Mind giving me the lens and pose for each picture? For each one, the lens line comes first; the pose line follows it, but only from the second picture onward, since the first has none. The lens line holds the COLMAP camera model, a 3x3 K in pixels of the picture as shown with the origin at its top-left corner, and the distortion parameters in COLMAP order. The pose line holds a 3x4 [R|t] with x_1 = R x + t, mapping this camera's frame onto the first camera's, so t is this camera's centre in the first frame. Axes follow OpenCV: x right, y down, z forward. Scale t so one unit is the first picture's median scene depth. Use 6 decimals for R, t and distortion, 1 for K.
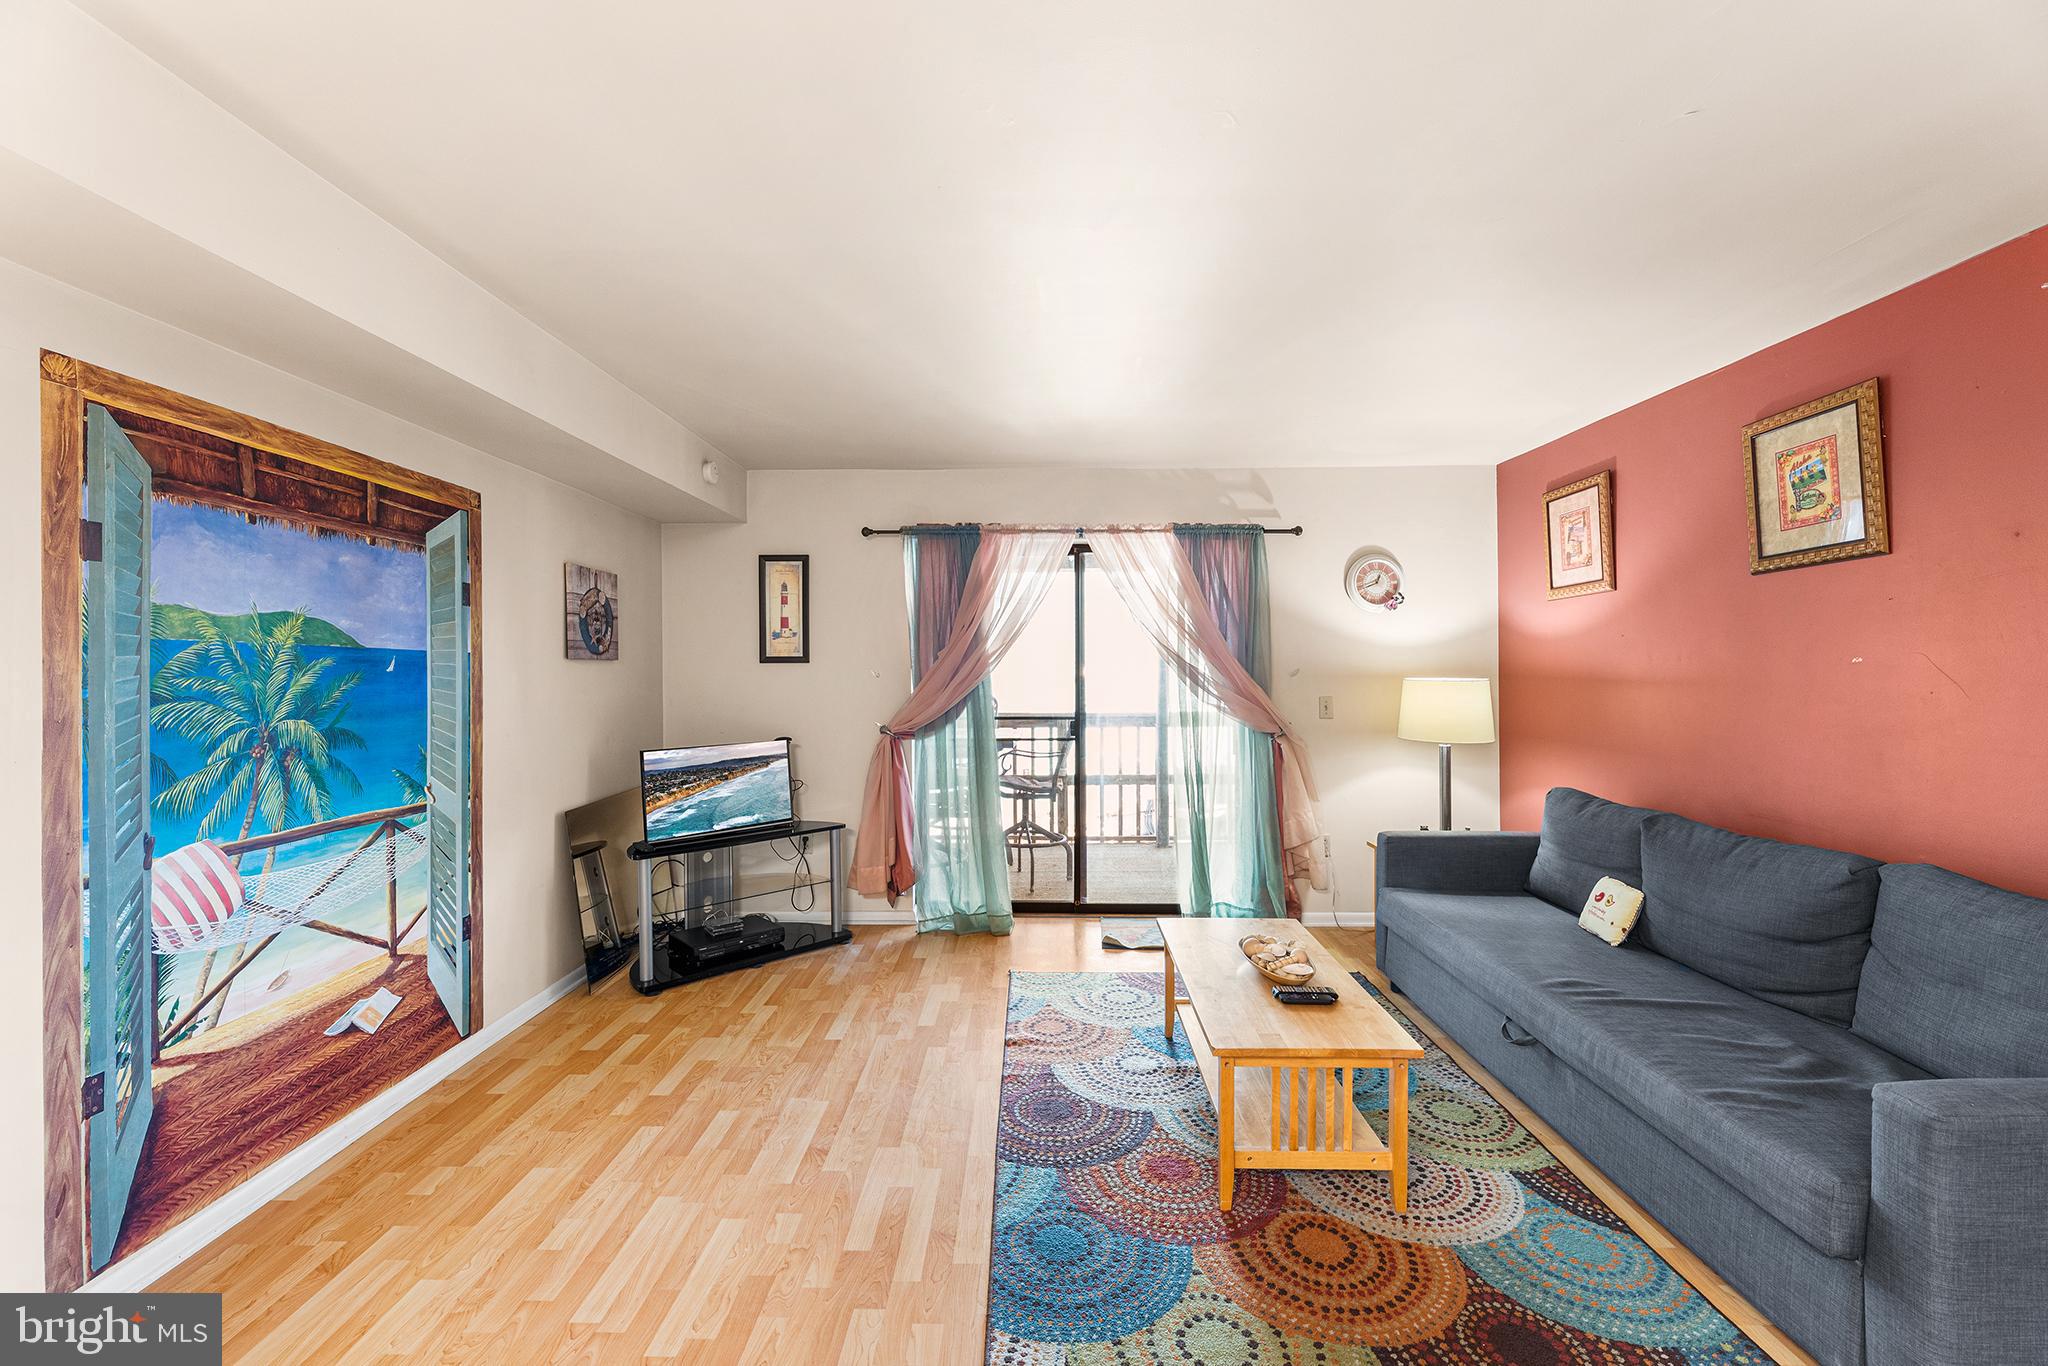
lens RADIAL K [[838.0, 0, 1024.3], [0, 838.0, 673.1], [0, 0, 1]] dist [0.000470, -0.000328]
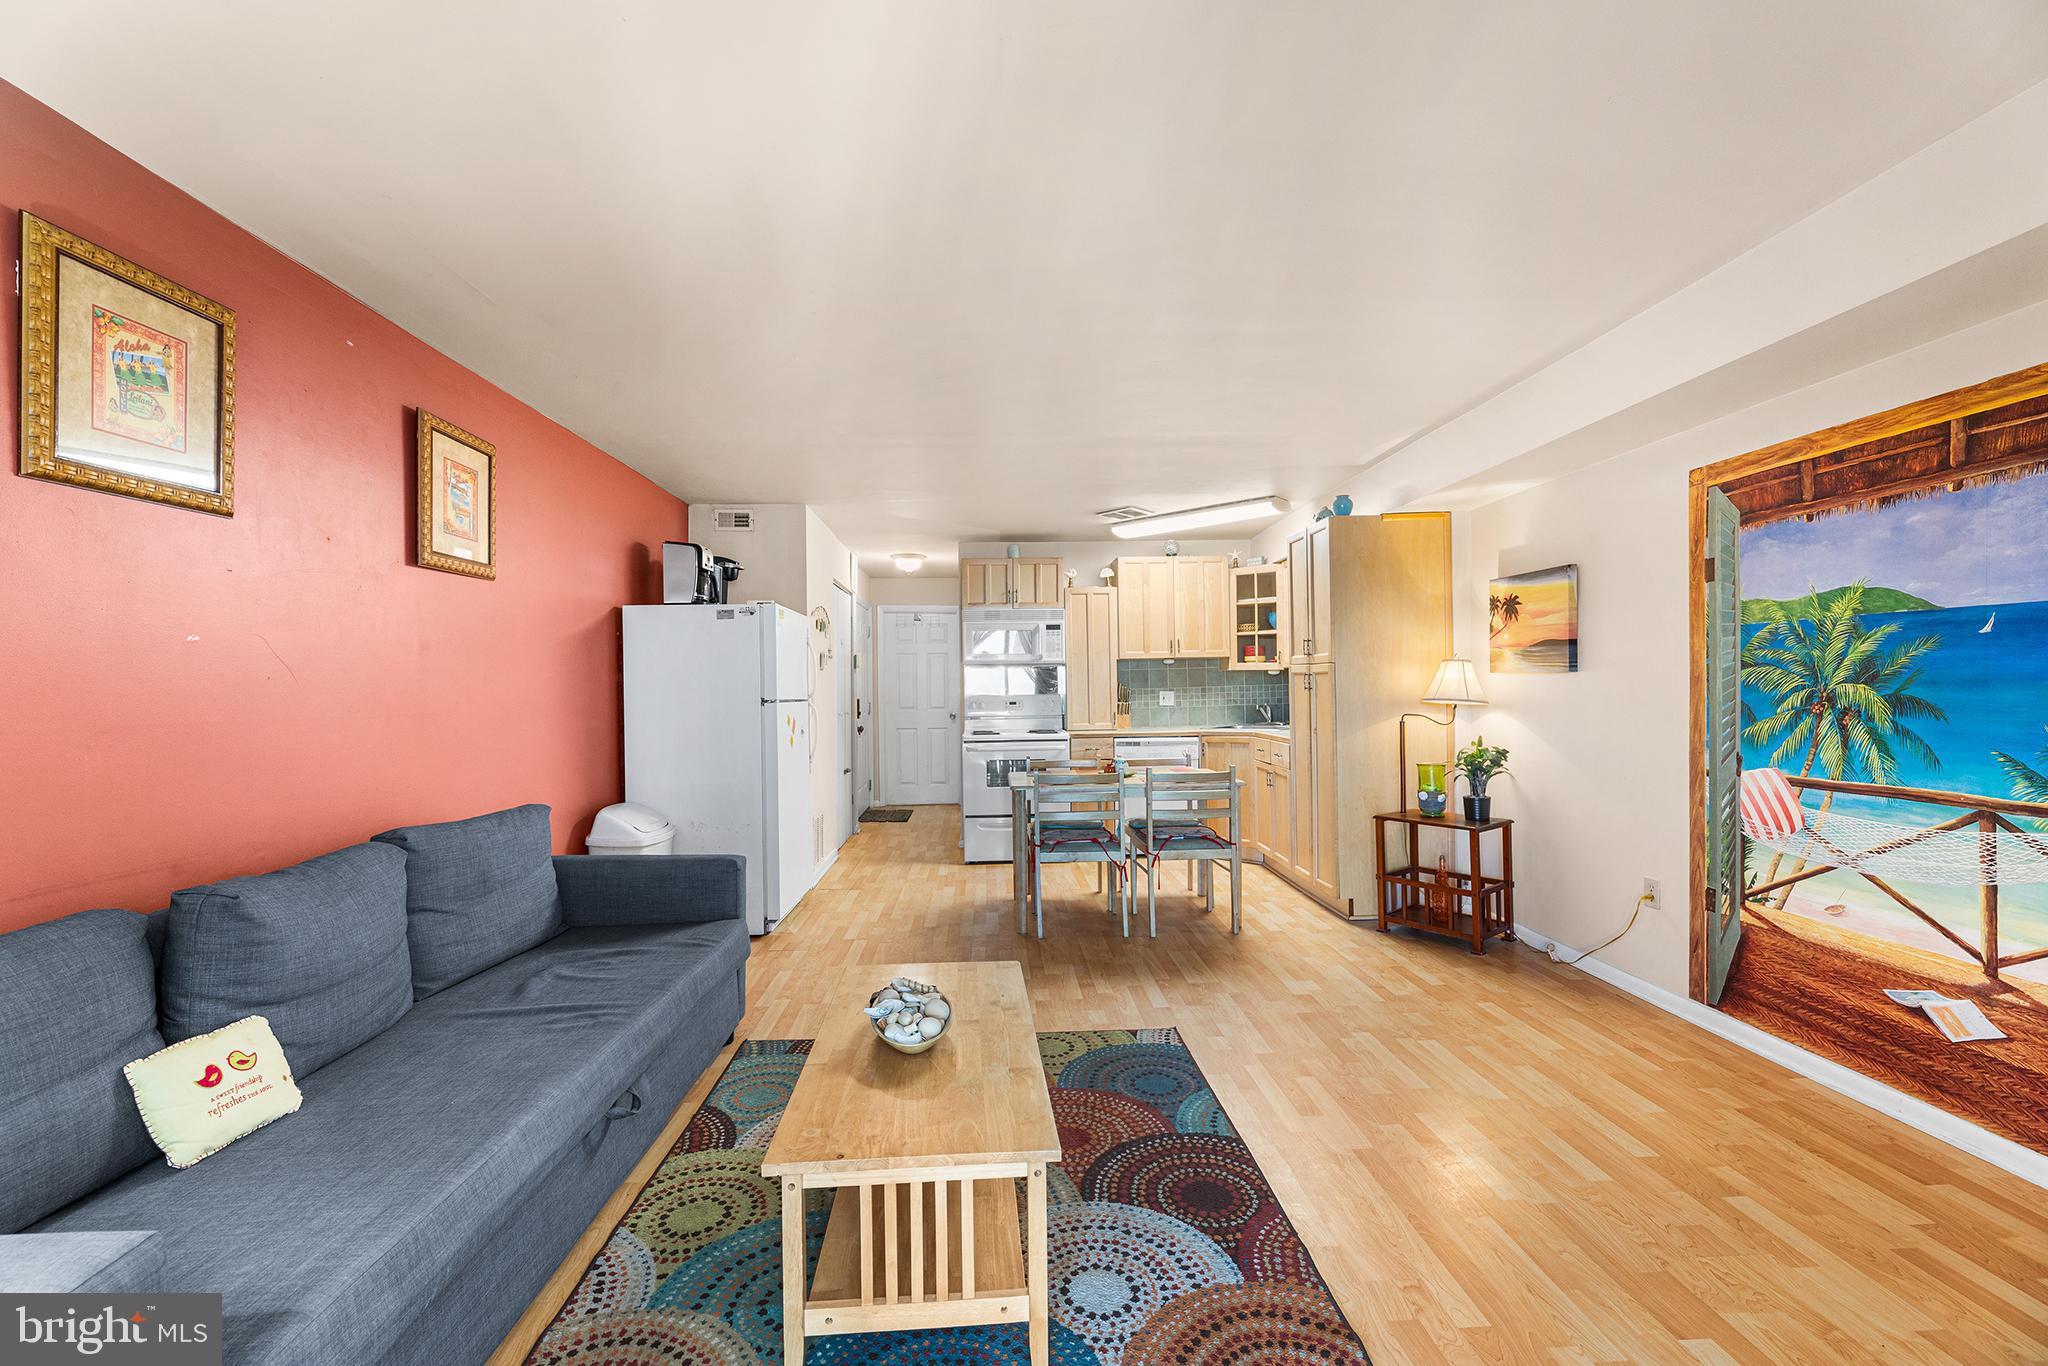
lens RADIAL K [[838.8, 0, 1028.6], [0, 838.8, 694.2], [0, 0, 1]] dist [0.001027, 0.000067]
pose [[-0.997837, 0.014049, -0.064226, 0.236455], [0.013441, 0.999861, 0.009882, 0.036713], [0.064356, 0.008997, -0.997886, 1.702524]]
